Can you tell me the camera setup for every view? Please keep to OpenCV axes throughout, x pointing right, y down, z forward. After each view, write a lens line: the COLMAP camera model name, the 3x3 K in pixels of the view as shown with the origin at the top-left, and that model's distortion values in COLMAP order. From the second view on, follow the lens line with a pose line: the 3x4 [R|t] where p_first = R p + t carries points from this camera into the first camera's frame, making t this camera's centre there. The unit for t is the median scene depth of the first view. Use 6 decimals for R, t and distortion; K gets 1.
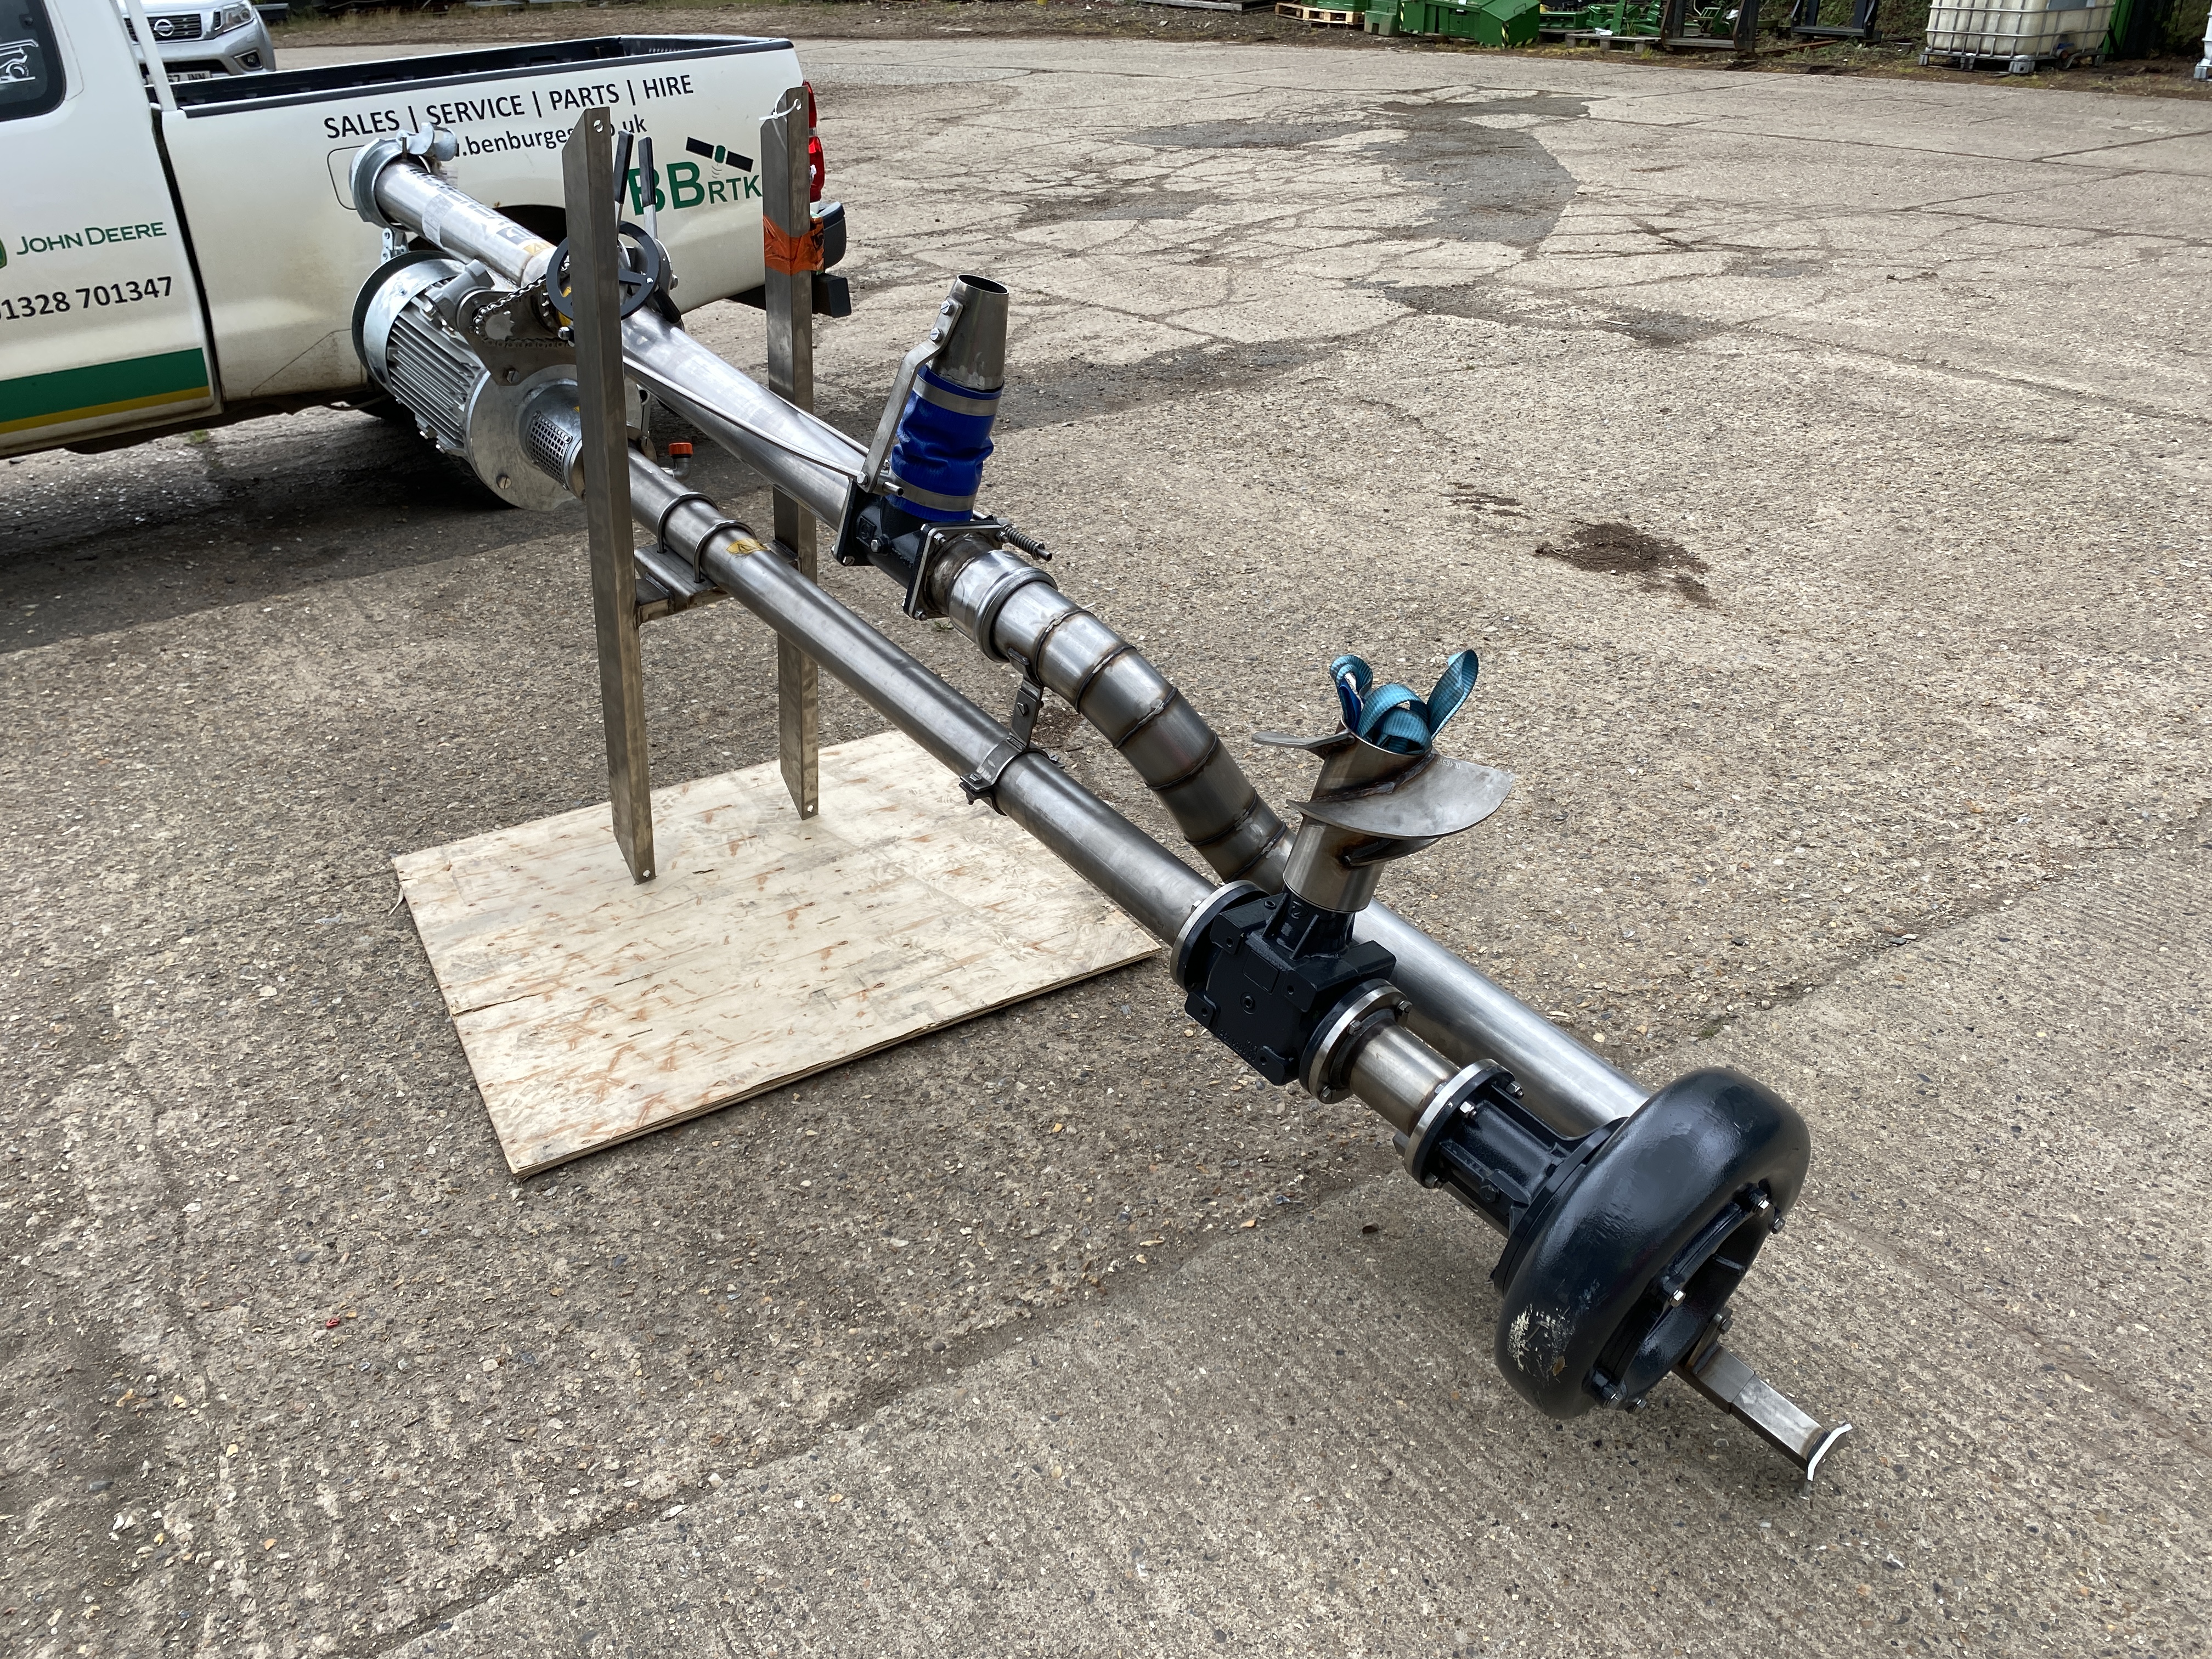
lens RADIAL K [[1685.5, 0, 1106.0], [0, 1685.5, 829.5], [0, 0, 1]] dist [0.014014, 0.000707]
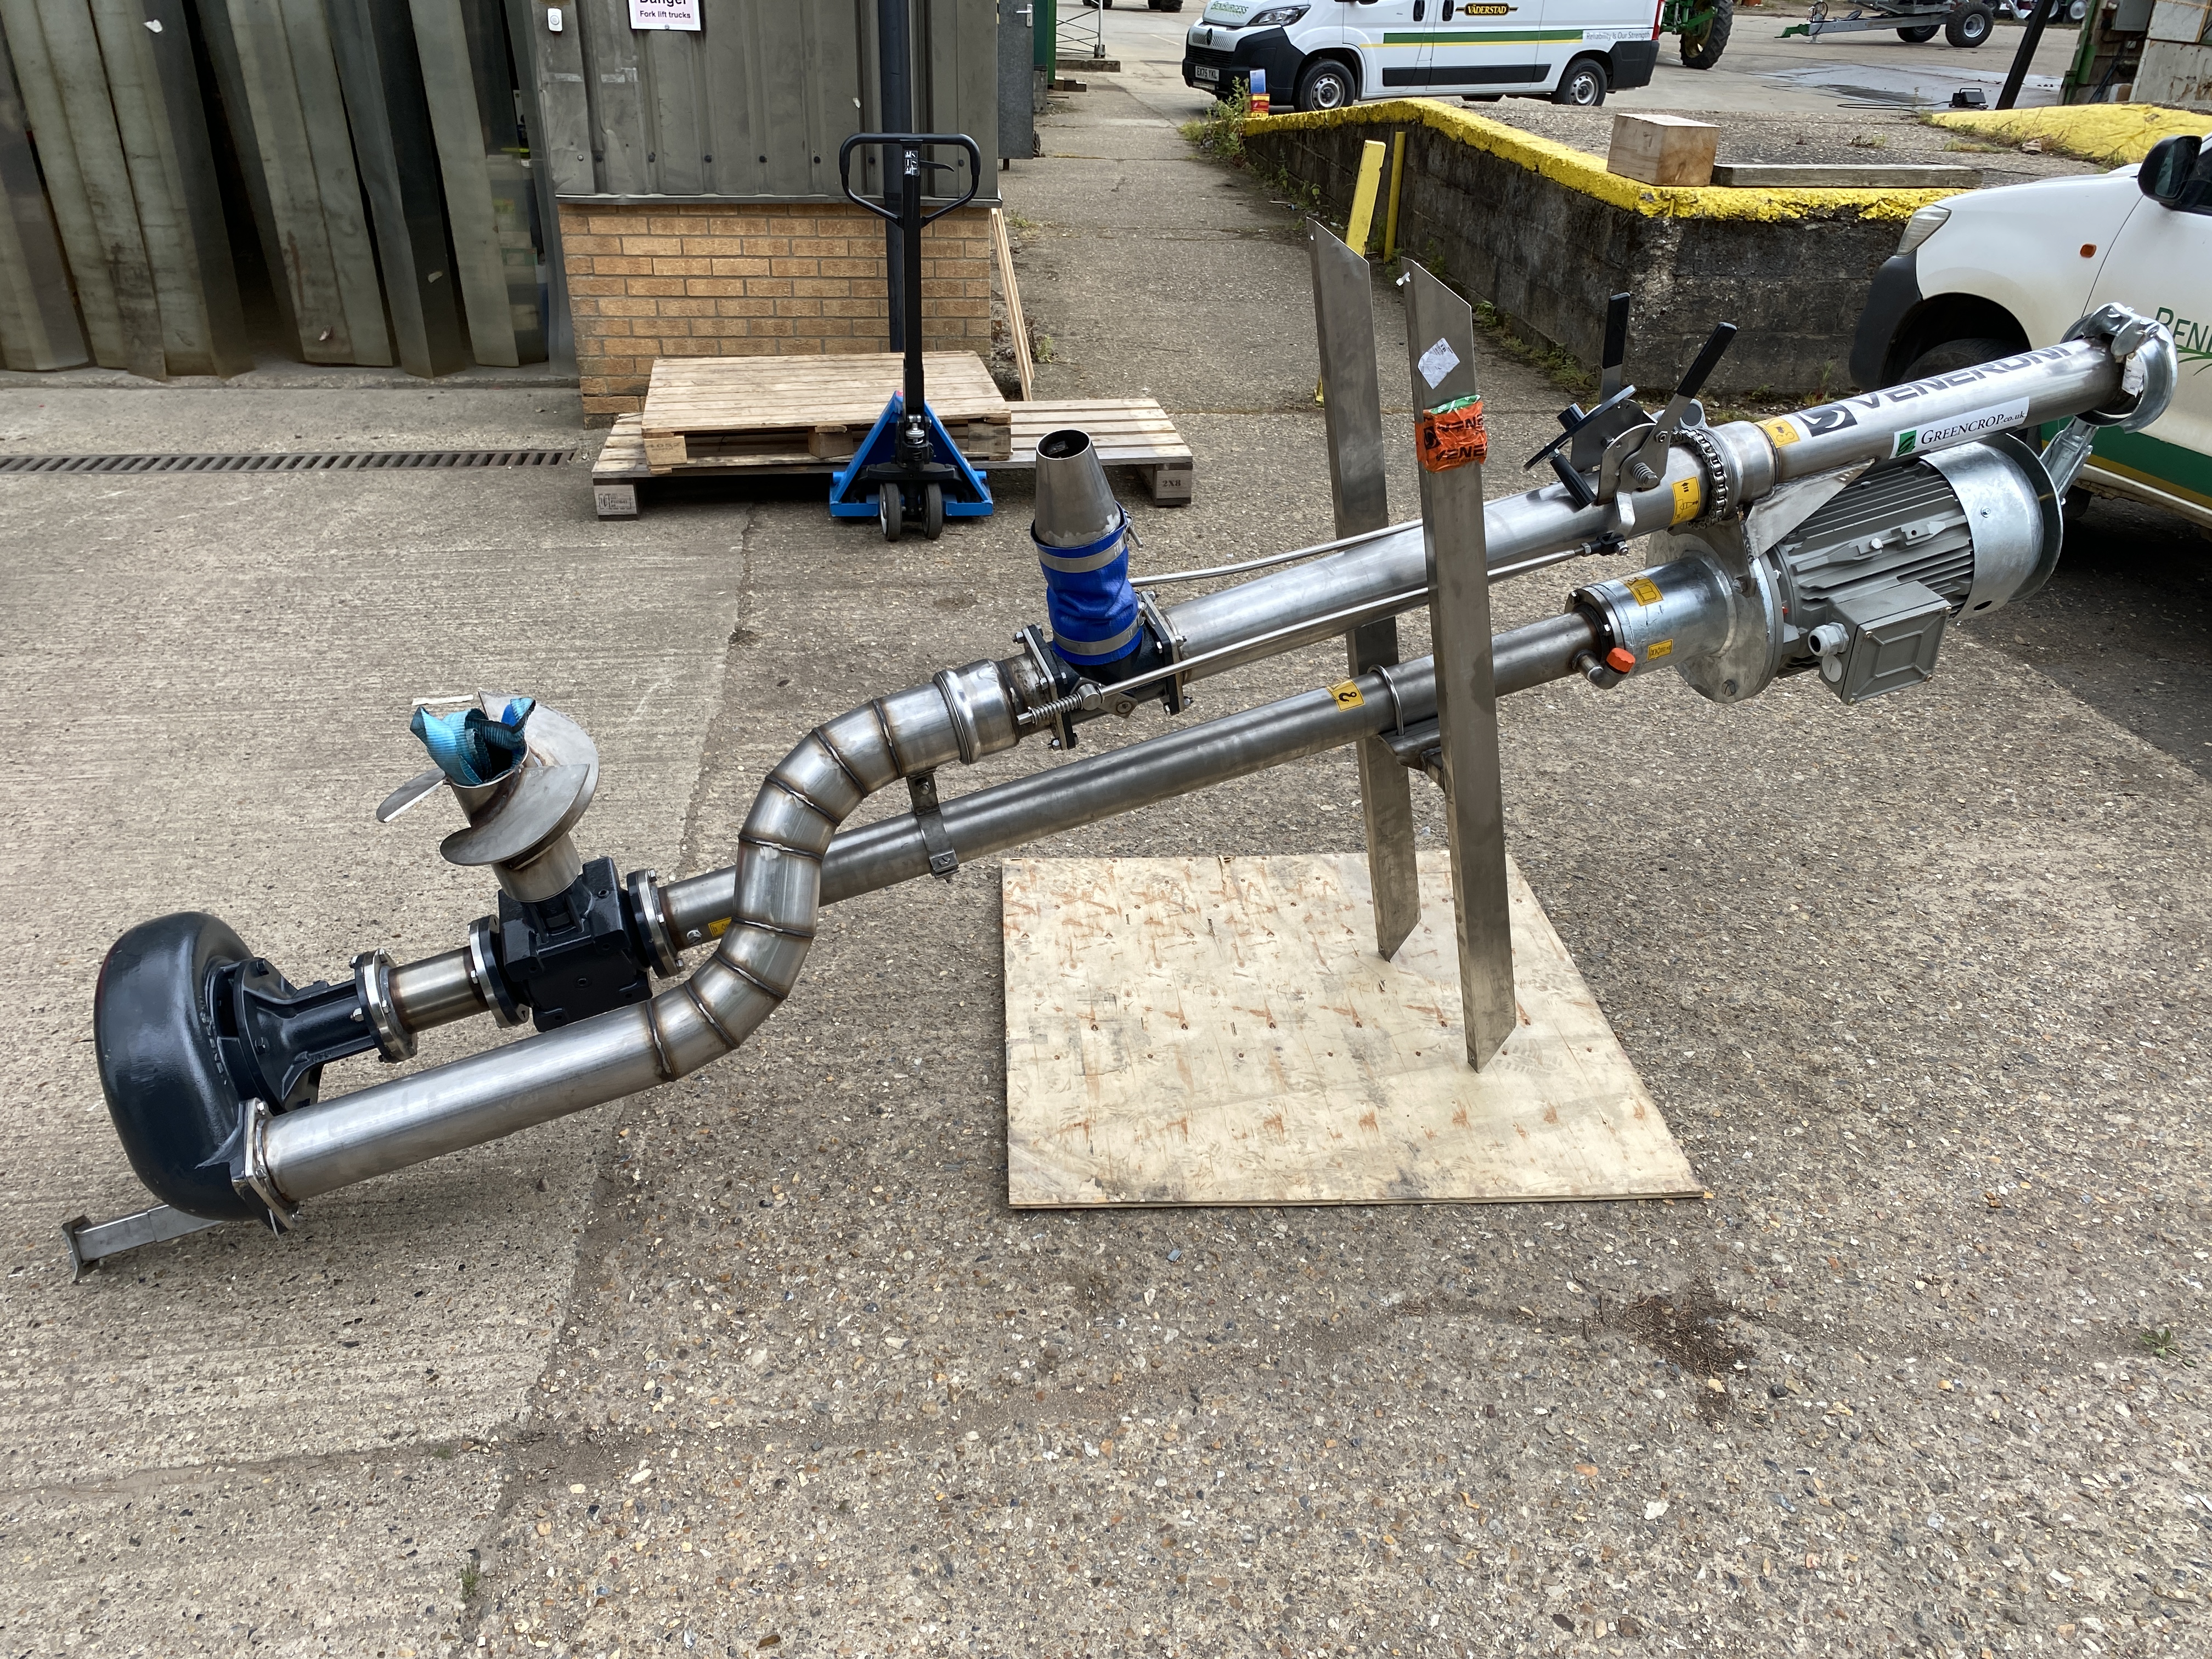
lens RADIAL K [[1678.5, 0, 1103.8], [0, 1678.5, 829.8], [0, 0, 1]] dist [0.013275, 0.000420]
pose [[-0.431973, 0.449843, -0.781691, 0.648995], [-0.439985, 0.651479, 0.618051, -0.662121], [0.787282, 0.610914, -0.083497, 1.042725]]
